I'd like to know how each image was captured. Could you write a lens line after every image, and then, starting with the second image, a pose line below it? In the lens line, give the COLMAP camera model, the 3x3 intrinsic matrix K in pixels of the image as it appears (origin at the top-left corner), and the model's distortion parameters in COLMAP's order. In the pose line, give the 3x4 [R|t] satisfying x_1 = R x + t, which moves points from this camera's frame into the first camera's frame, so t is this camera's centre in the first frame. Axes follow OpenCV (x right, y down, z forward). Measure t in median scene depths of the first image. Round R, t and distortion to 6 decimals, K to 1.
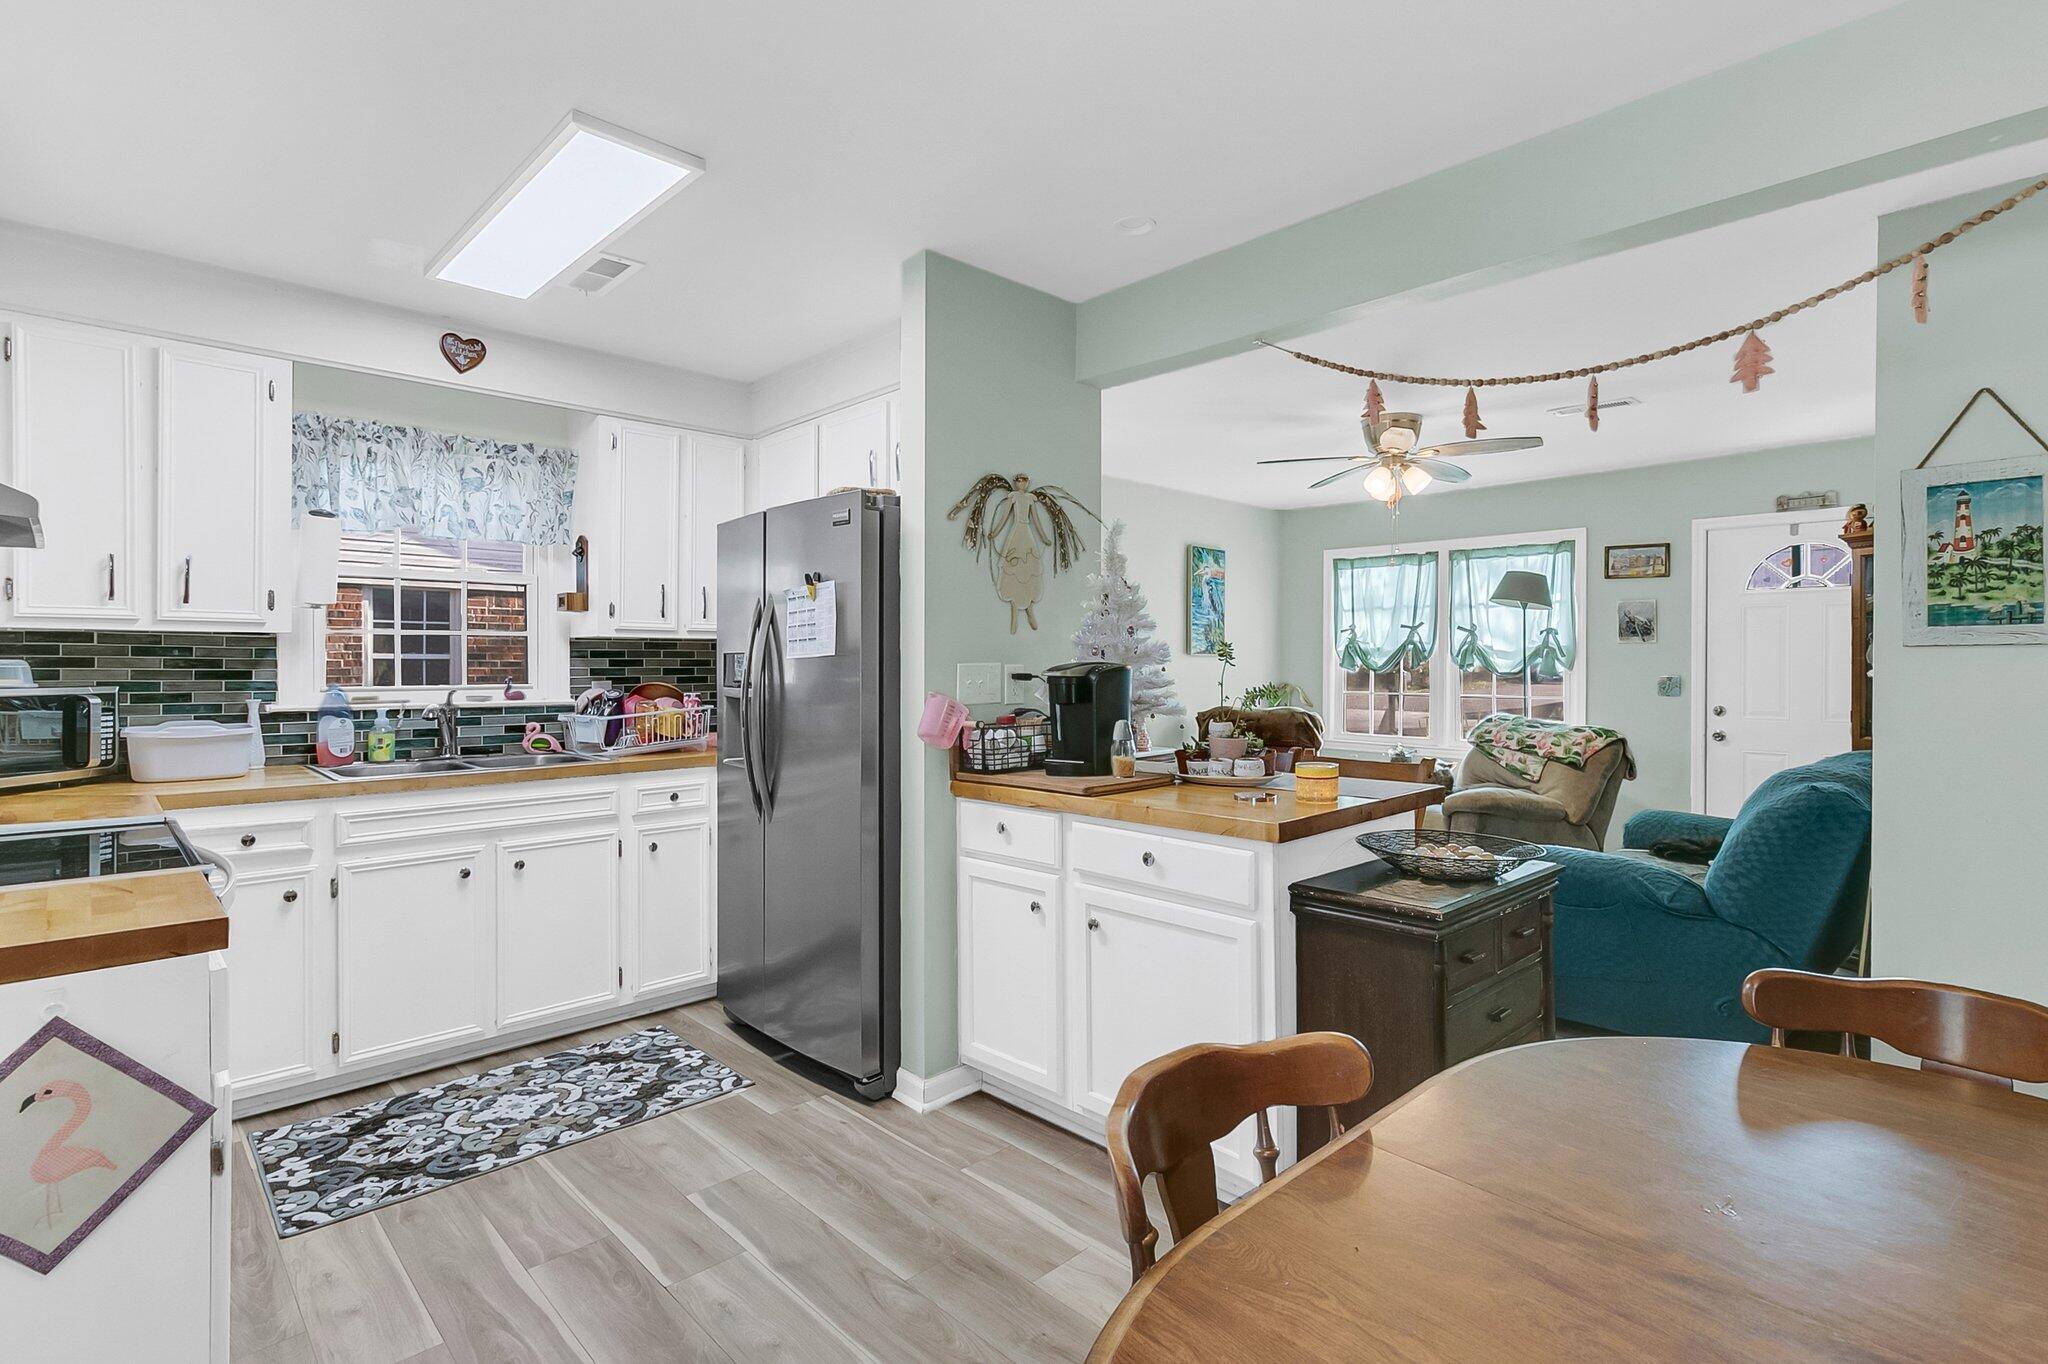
lens RADIAL K [[988.0, 0, 1009.8], [0, 988.0, 660.4], [0, 0, 1]] dist [-0.000476, 0.003004]
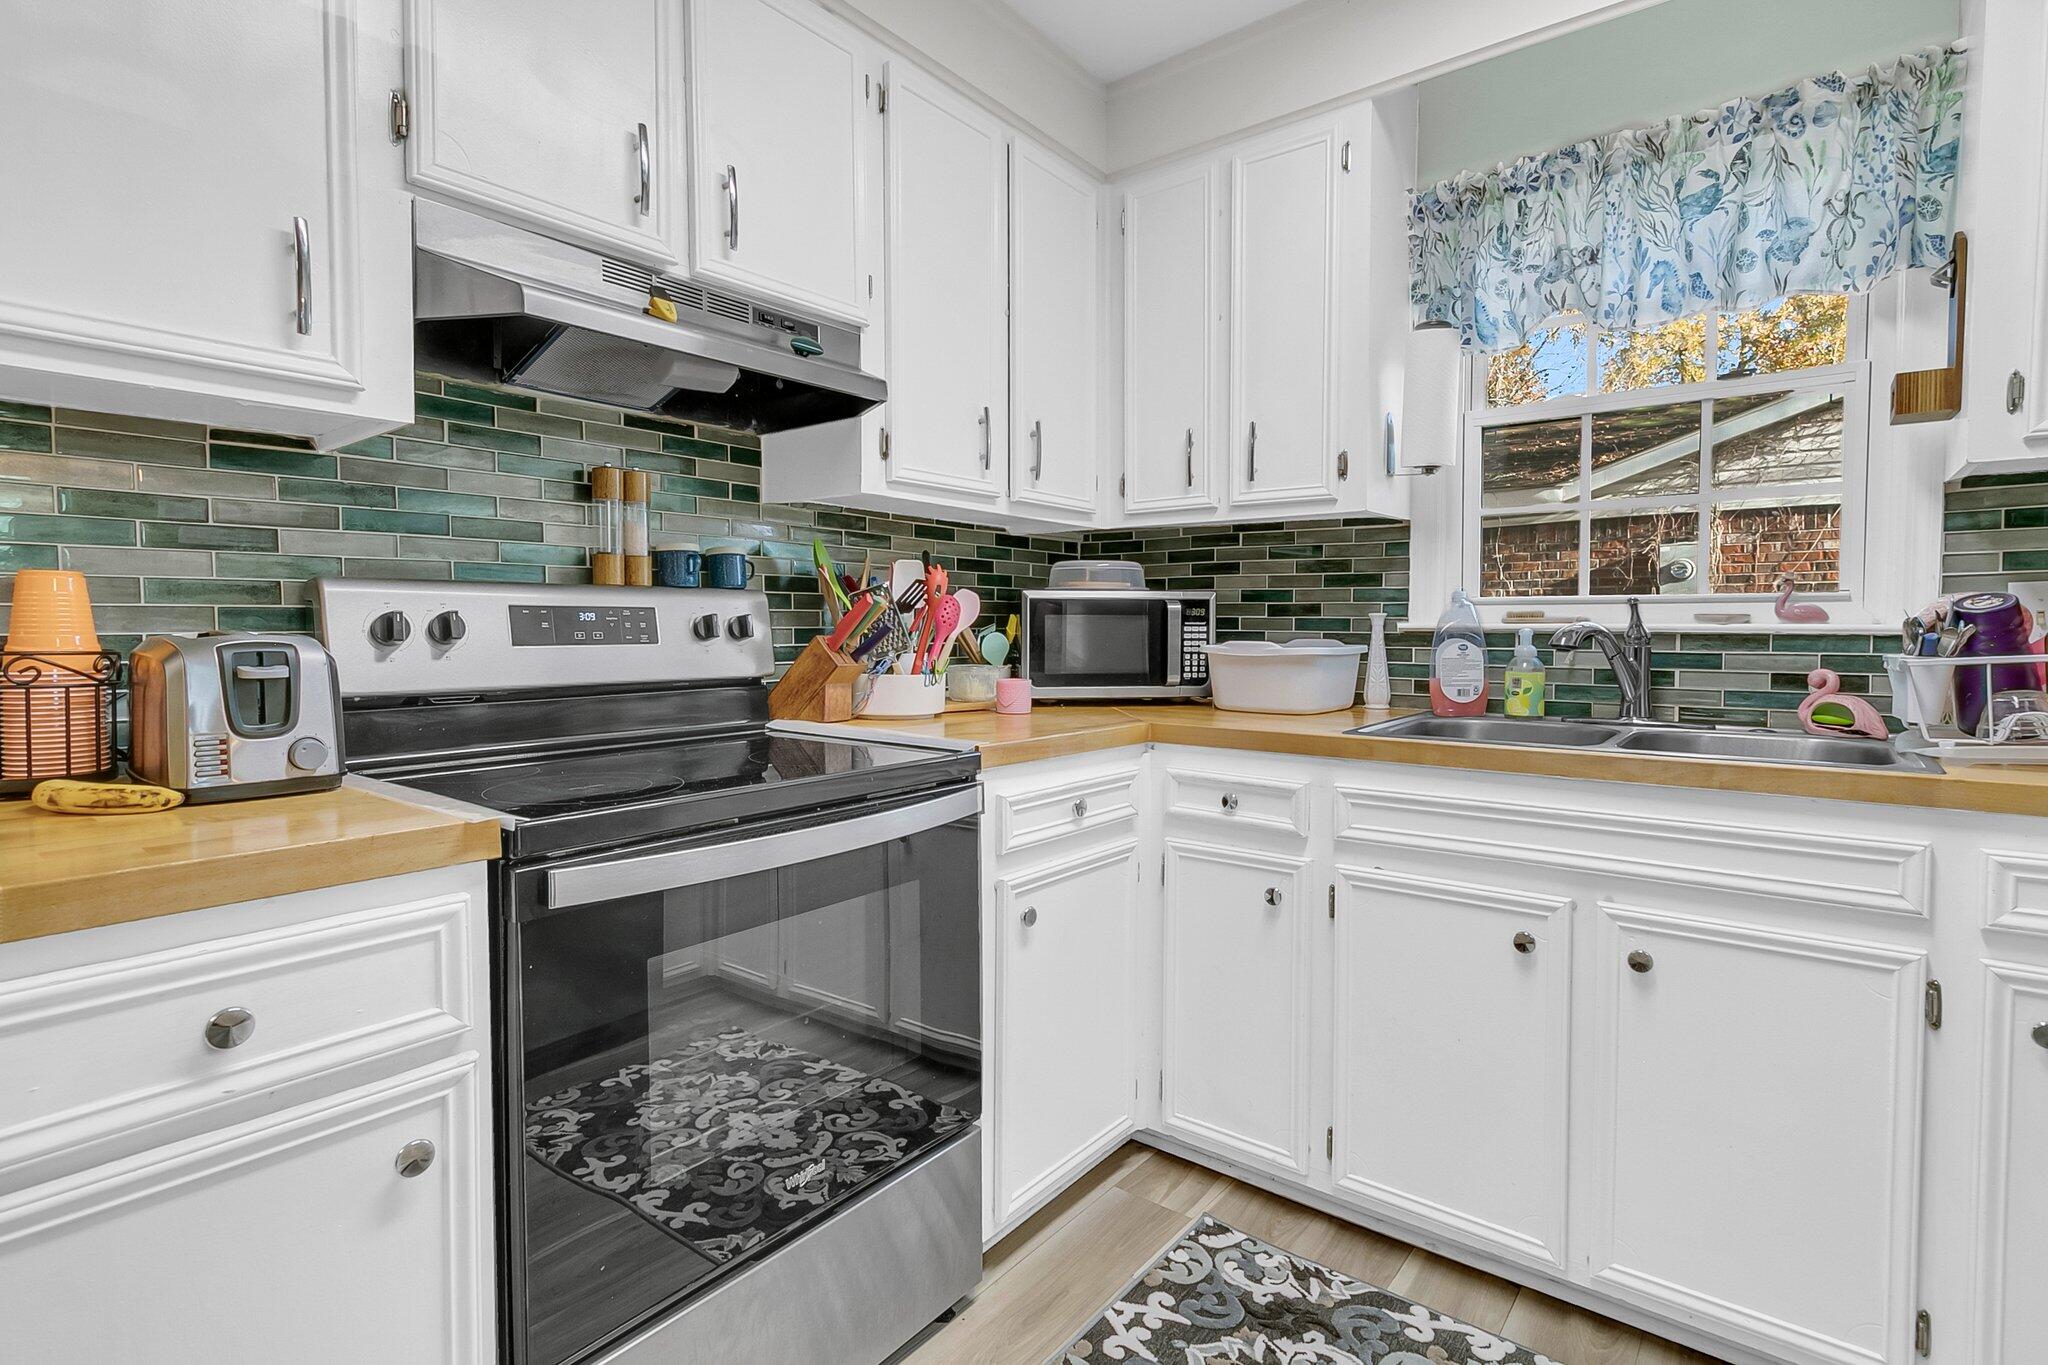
lens RADIAL K [[988.0, 0, 1068.5], [0, 988.0, 661.8], [0, 0, 1]] dist [-0.000476, 0.003004]
pose [[0.164680, 0.037804, -0.985622, -0.073653], [0.002181, 0.999249, 0.038691, 0.040004], [0.986345, -0.008521, 0.164474, 0.564021]]
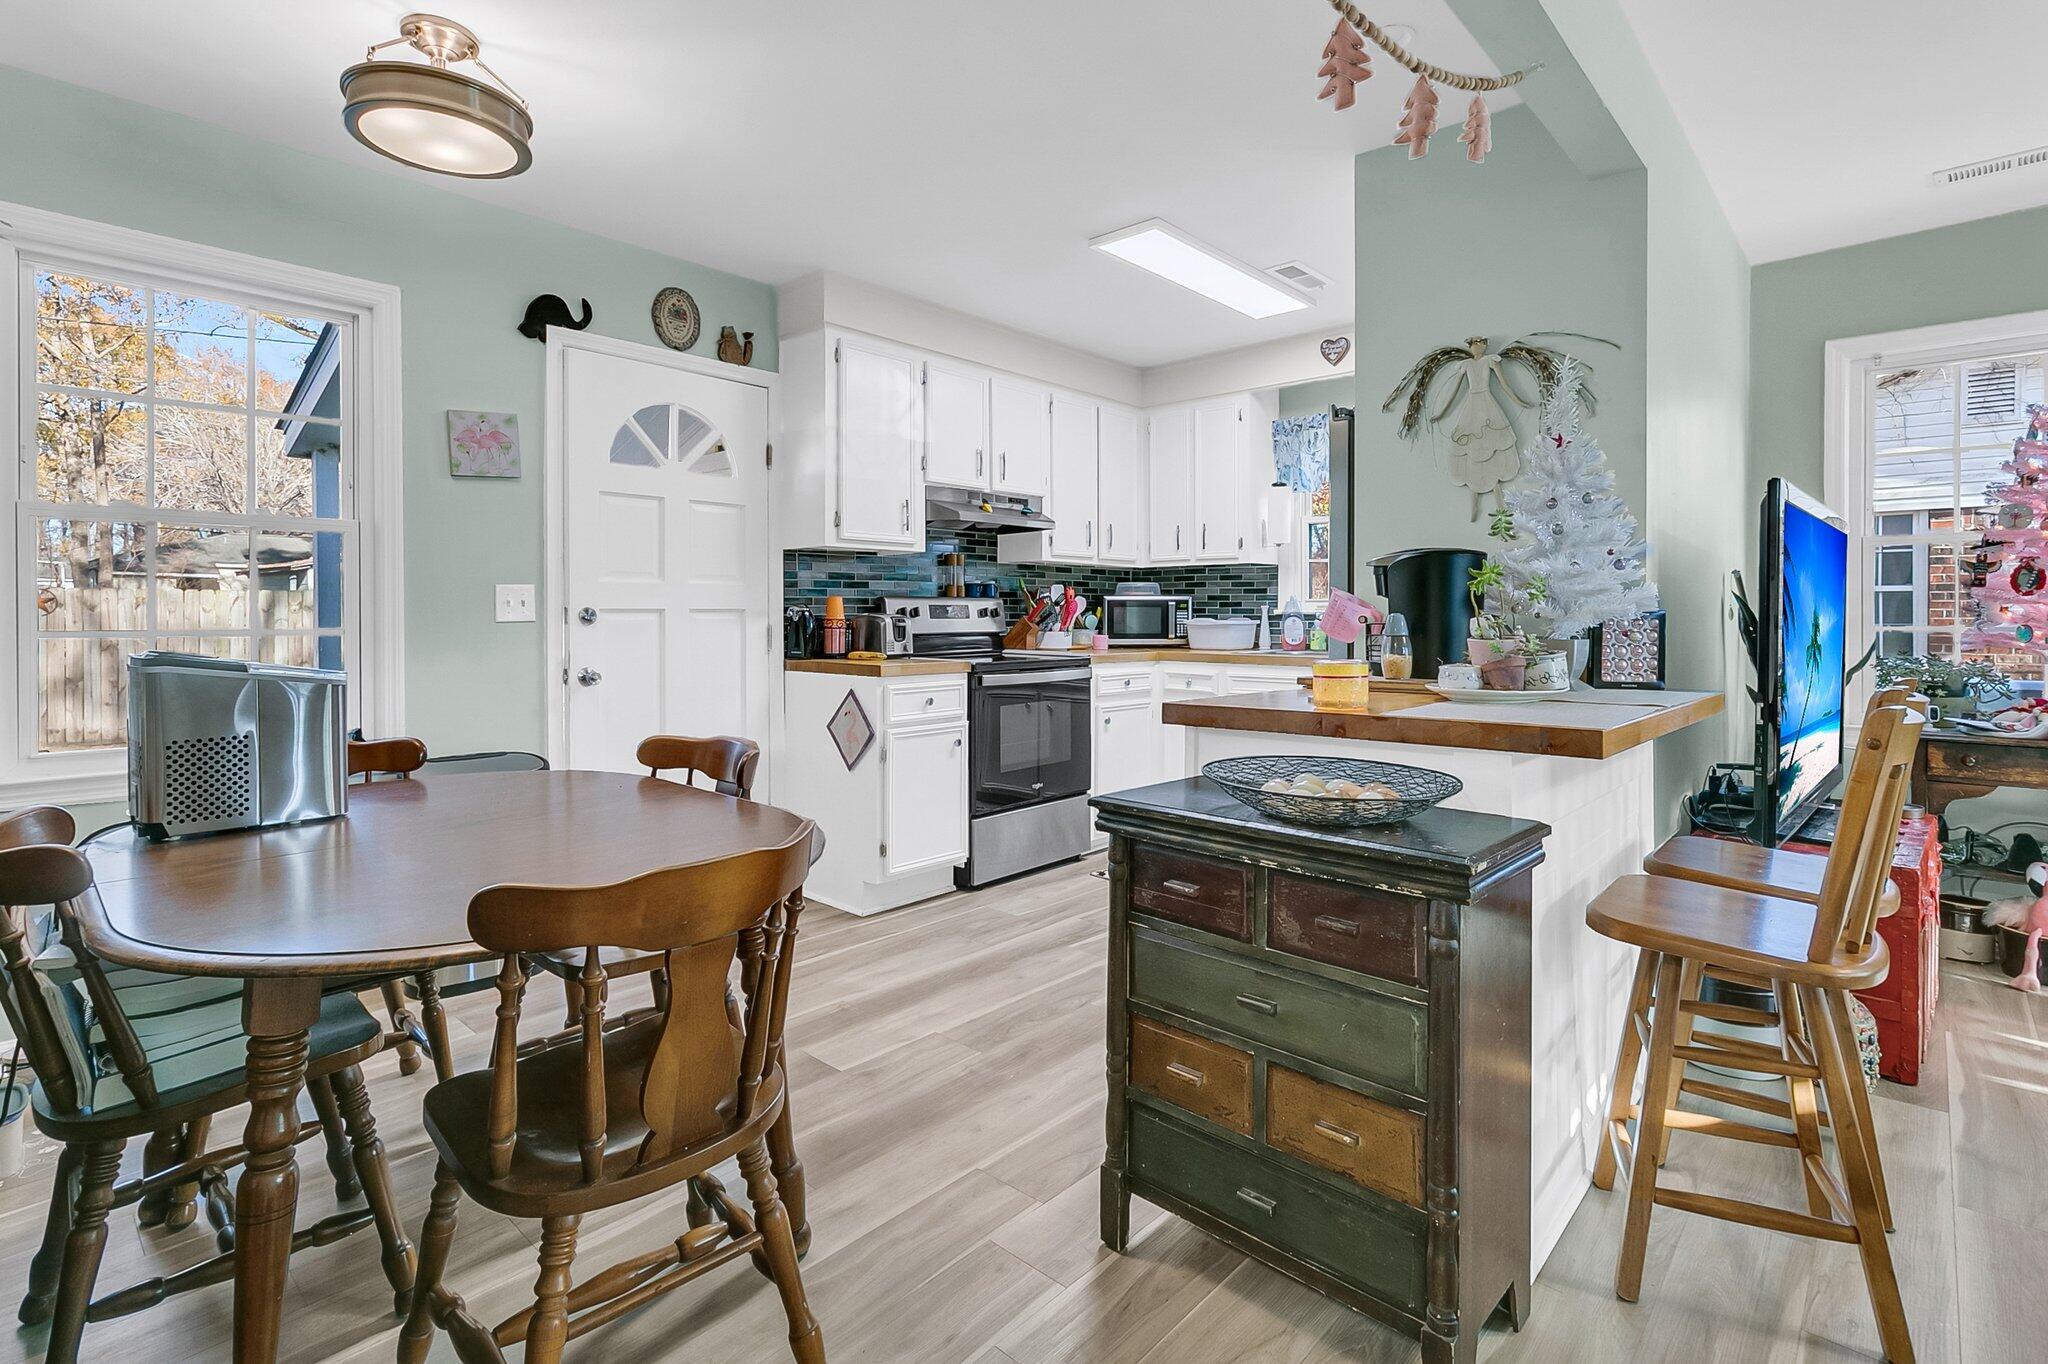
lens RADIAL K [[988.0, 0, 1037.0], [0, 988.0, 613.0], [0, 0, 1]] dist [-0.000476, 0.003004]
pose [[0.060840, -0.000172, -0.998148, 0.697717], [0.003672, 0.999993, 0.000052, 0.042309], [0.998141, -0.003669, 0.060840, 0.458243]]
